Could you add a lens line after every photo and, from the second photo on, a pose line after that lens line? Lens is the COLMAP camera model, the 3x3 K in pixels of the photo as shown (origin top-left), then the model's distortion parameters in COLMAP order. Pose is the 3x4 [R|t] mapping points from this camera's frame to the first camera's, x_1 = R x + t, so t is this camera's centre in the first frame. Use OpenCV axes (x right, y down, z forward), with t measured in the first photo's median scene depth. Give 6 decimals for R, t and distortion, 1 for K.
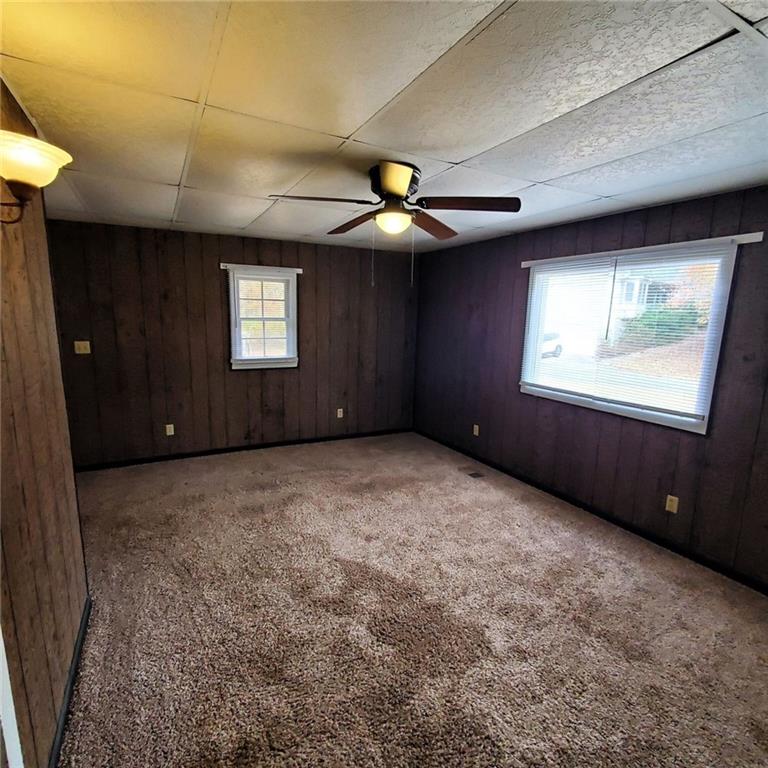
lens RADIAL K [[416.2, 0, 384.9], [0, 416.2, 385.9], [0, 0, 1]] dist [-0.000932, -0.002561]
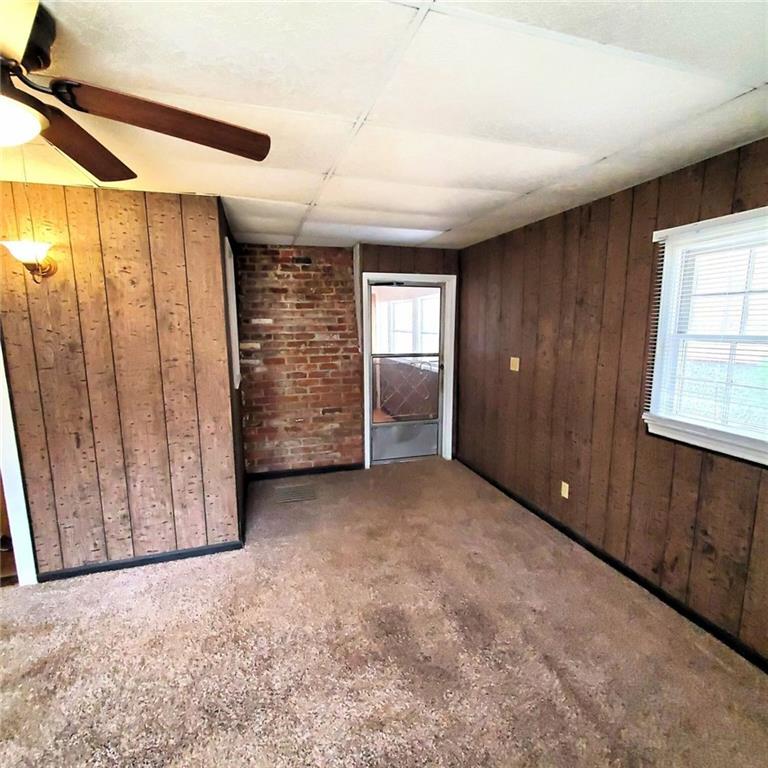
lens RADIAL K [[416.2, 0, 385.7], [0, 416.2, 387.8], [0, 0, 1]] dist [-0.000932, -0.002561]
pose [[-0.198201, 0.138312, -0.970354, 0.204544], [-0.155289, 0.973059, 0.170417, -0.135533], [0.967782, 0.184462, -0.171383, 0.778785]]
